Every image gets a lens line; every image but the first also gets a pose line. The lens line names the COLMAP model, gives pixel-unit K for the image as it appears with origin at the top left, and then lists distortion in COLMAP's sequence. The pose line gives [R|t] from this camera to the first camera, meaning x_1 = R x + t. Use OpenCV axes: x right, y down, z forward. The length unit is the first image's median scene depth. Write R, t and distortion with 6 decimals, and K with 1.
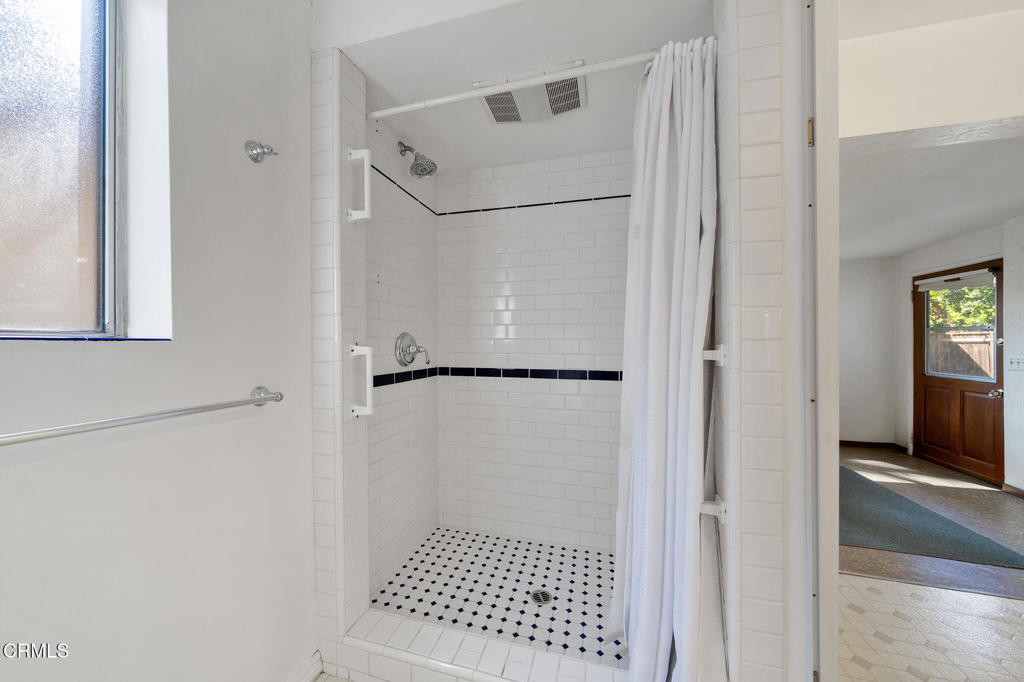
lens RADIAL K [[354.0, 0, 510.7], [0, 354.0, 341.1], [0, 0, 1]] dist [-0.005191, 0.000128]
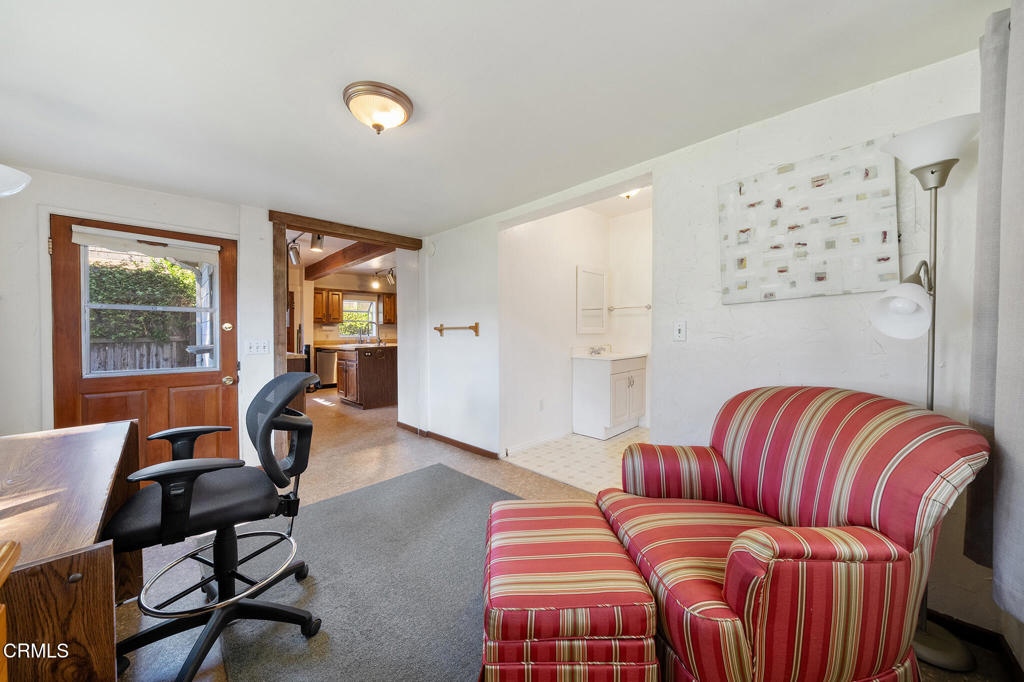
lens RADIAL K [[354.0, 0, 510.1], [0, 354.0, 336.2], [0, 0, 1]] dist [-0.005191, 0.000128]
pose [[-0.868473, -0.003904, 0.495722, 0.246215], [0.001413, 0.999945, 0.010350, 0.018713], [-0.495735, 0.009689, -0.868420, 1.390532]]
